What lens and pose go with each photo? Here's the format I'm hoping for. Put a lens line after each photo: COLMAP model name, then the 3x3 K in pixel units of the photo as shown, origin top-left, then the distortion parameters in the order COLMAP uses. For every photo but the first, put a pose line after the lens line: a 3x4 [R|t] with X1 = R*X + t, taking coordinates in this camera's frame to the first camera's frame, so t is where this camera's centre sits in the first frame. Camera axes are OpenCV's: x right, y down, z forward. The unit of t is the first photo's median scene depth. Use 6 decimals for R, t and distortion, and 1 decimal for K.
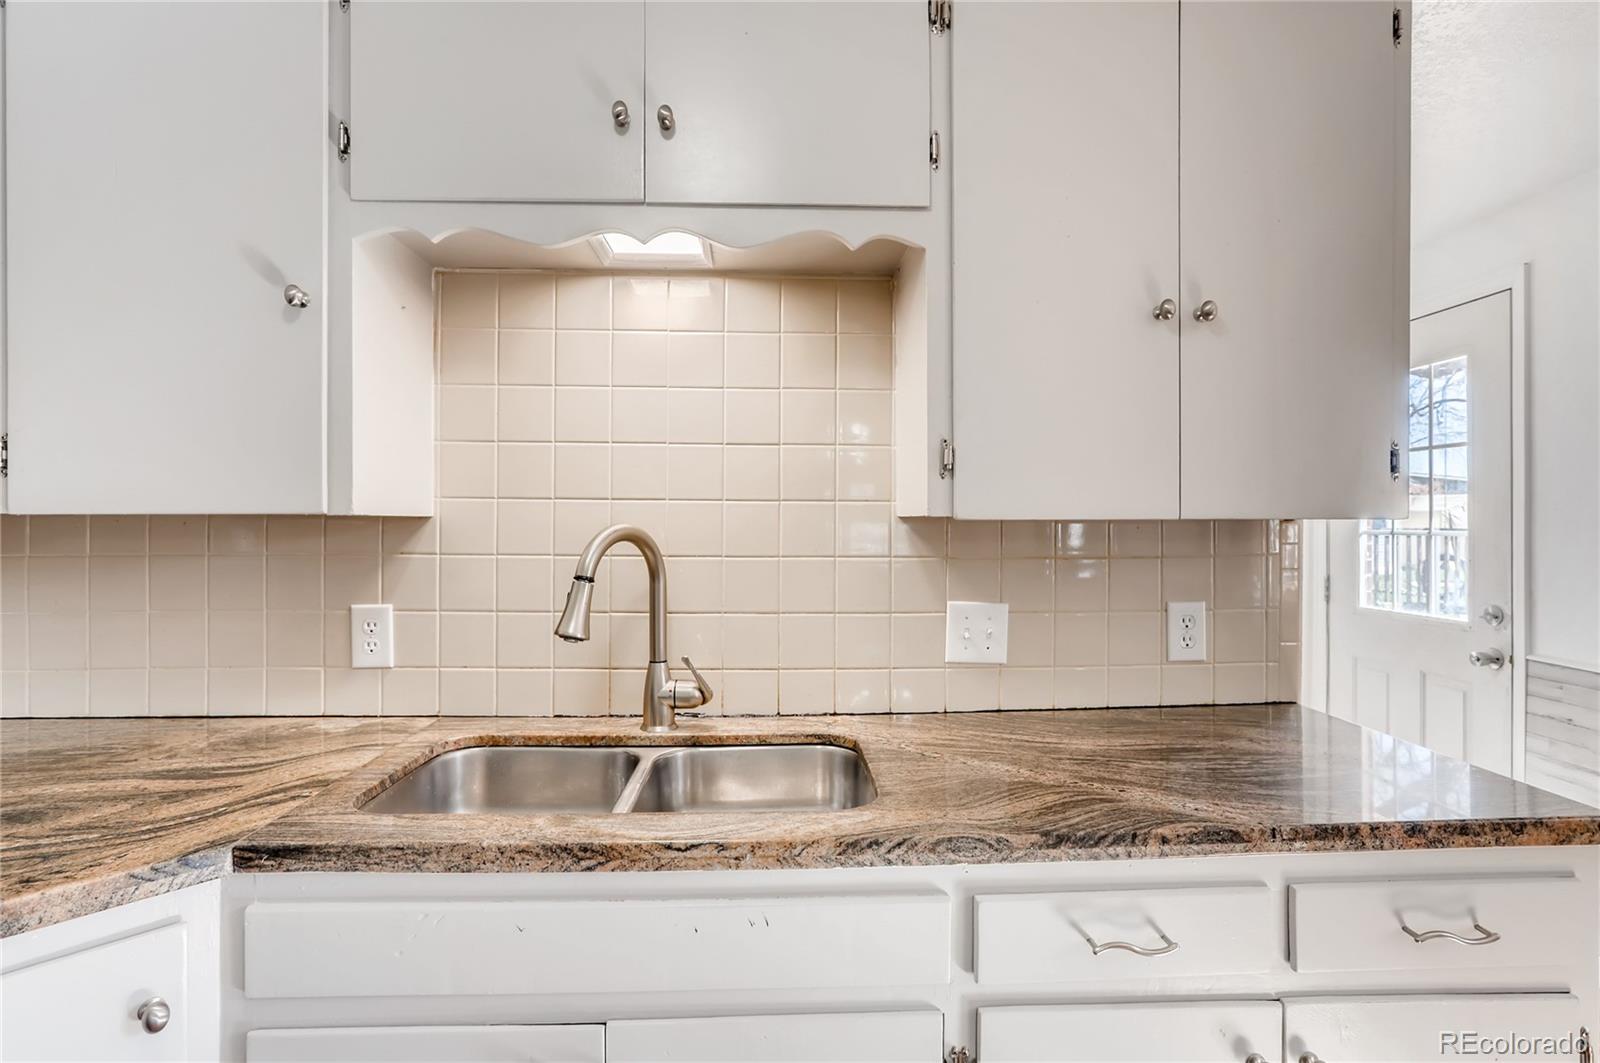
lens RADIAL K [[806.2, 0, 805.3], [0, 806.2, 522.0], [0, 0, 1]] dist [-0.000185, 0.000035]
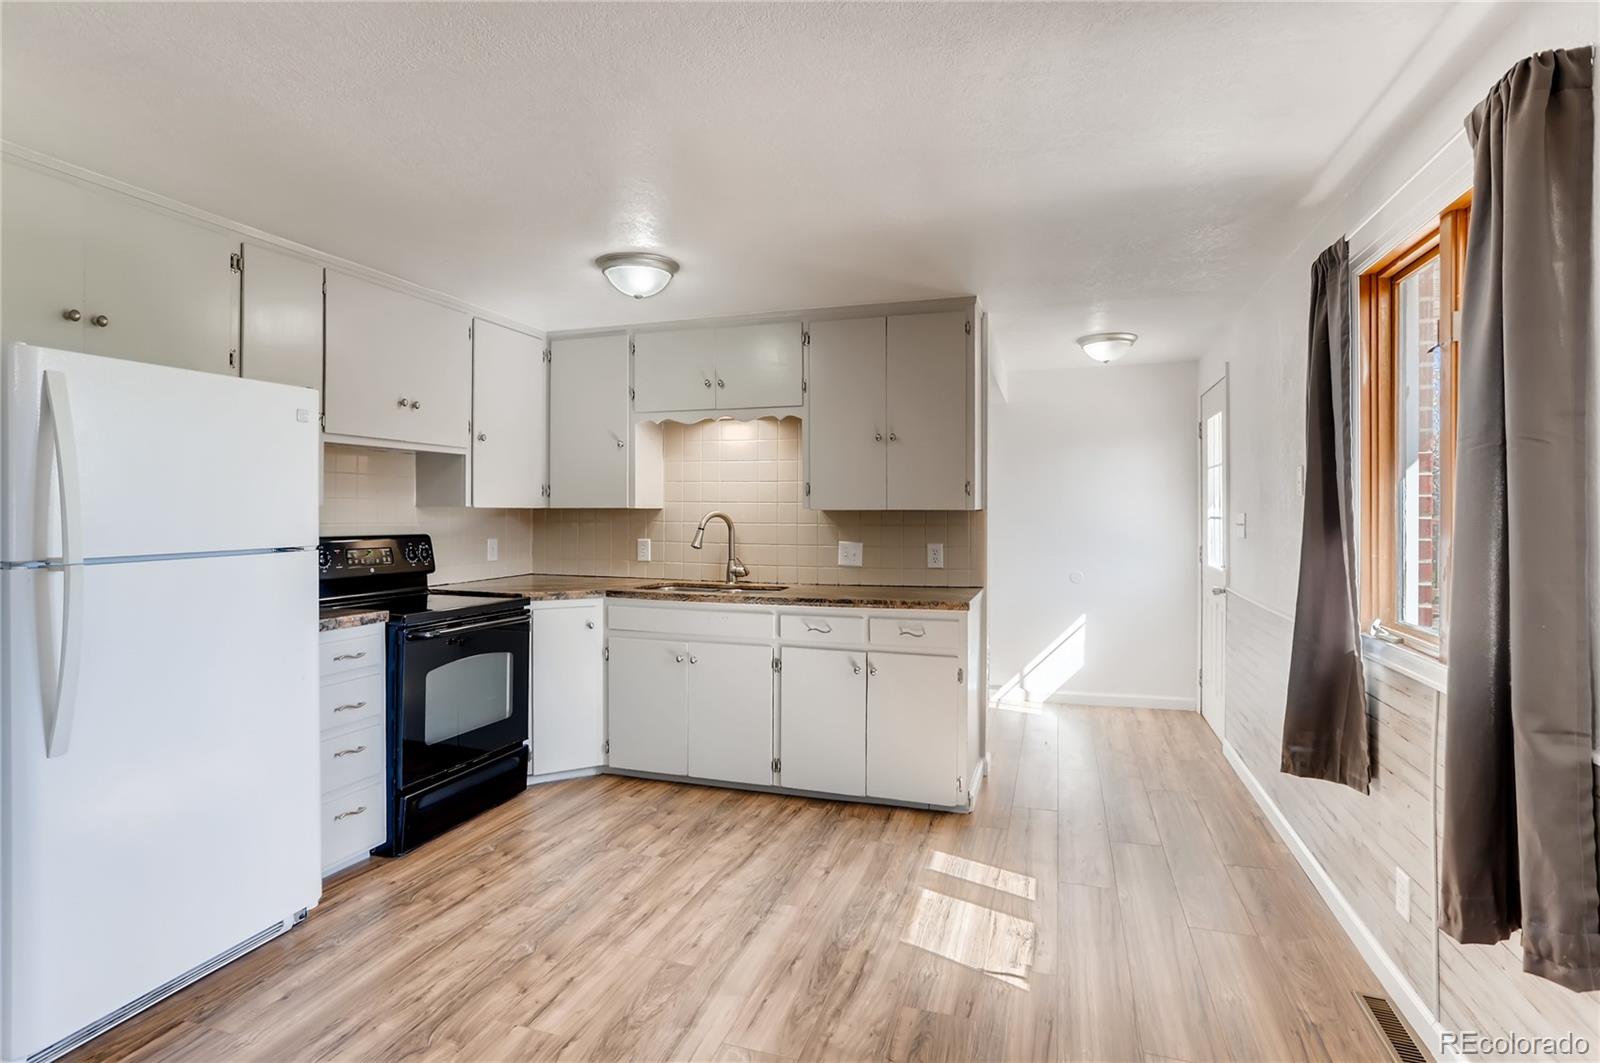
lens RADIAL K [[806.2, 0, 805.3], [0, 806.2, 522.0], [0, 0, 1]] dist [-0.000185, 0.000035]
pose [[0.934536, 0.005129, -0.355831, 1.221378], [-0.000302, 0.999907, 0.013619, 0.000780], [0.355868, -0.012620, 0.934451, -1.776689]]
